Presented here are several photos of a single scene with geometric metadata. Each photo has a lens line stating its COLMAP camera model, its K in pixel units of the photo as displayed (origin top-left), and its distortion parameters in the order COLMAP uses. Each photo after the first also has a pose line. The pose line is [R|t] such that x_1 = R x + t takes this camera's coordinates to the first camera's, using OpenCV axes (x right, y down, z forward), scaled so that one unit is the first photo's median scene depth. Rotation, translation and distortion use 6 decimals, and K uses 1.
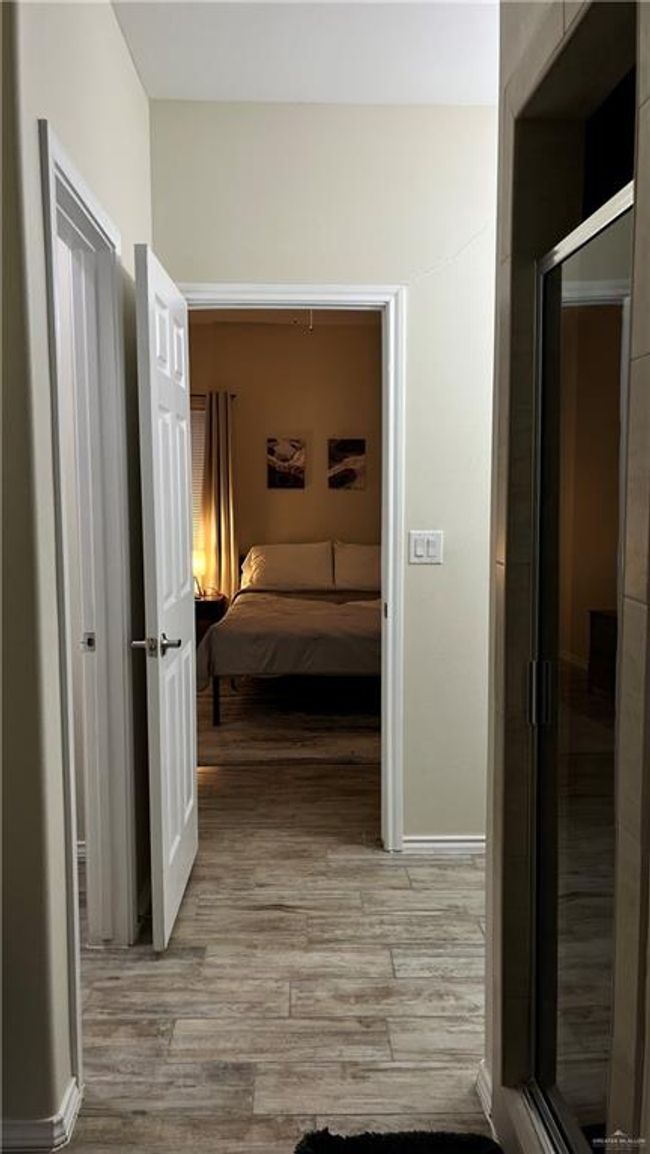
lens RADIAL K [[886.5, 0, 324.4], [0, 886.5, 575.2], [0, 0, 1]] dist [0.039282, -0.025634]
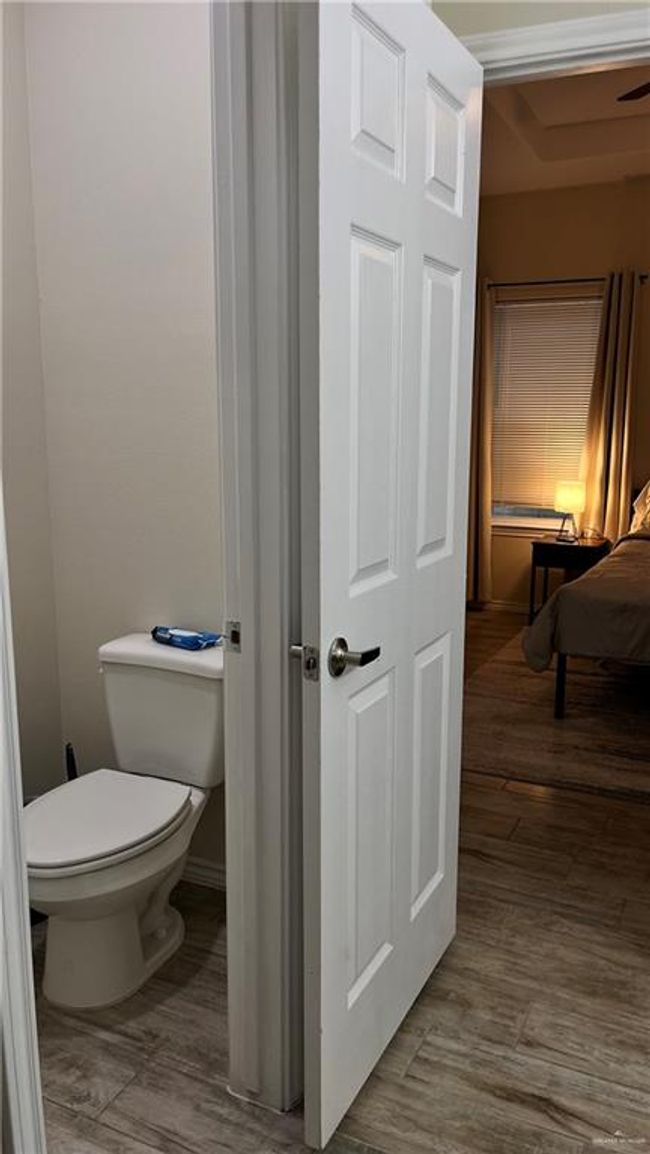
lens RADIAL K [[886.5, 0, 324.8], [0, 886.5, 578.0], [0, 0, 1]] dist [0.039282, -0.025634]
pose [[0.886693, 0.088323, -0.453844, 0.049086], [-0.046984, 0.993716, 0.101592, -0.022495], [0.459965, -0.068758, 0.885271, 0.360753]]
